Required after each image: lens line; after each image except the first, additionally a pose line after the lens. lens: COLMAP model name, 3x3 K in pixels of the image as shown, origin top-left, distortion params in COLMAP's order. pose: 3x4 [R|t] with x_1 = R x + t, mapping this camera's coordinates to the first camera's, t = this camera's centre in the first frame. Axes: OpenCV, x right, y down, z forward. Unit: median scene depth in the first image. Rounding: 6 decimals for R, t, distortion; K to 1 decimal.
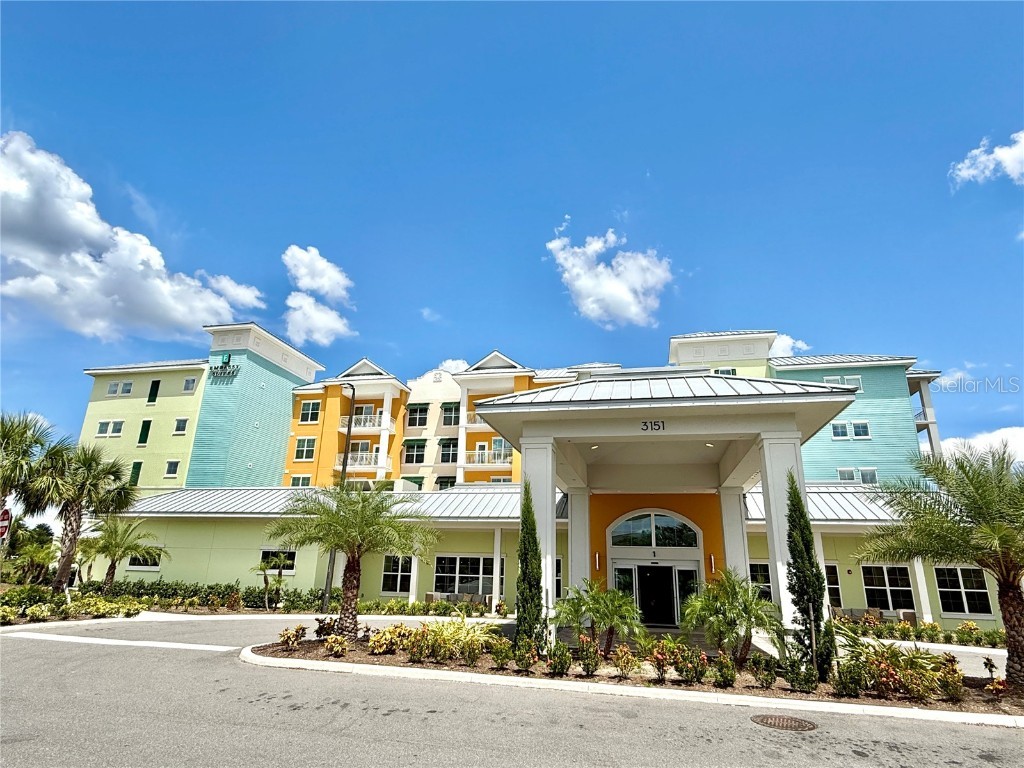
lens RADIAL K [[585.3, 0, 517.1], [0, 585.3, 386.1], [0, 0, 1]] dist [0.043553, 0.001216]
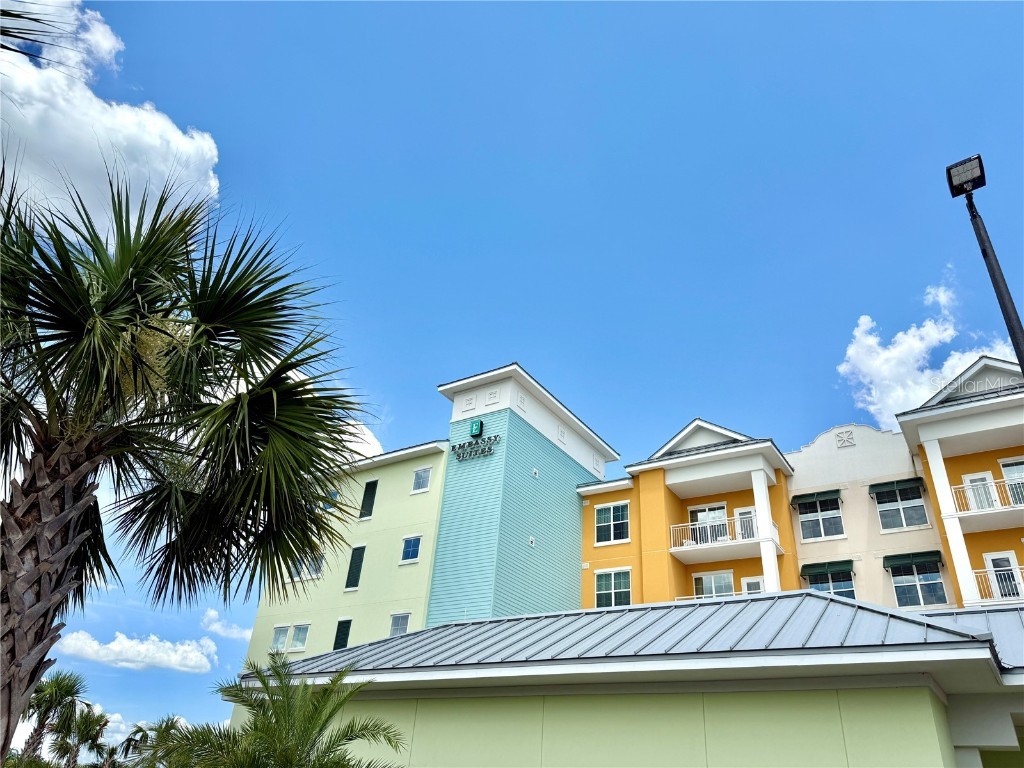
lens RADIAL K [[734.6, 0, 530.3], [0, 734.6, 381.7], [0, 0, 1]] dist [0.036722, -0.001971]
pose [[0.948980, -0.140751, -0.282179, -0.216297], [0.058316, 0.957755, -0.281610, 0.109086], [0.309896, 0.250787, 0.917099, 0.319882]]
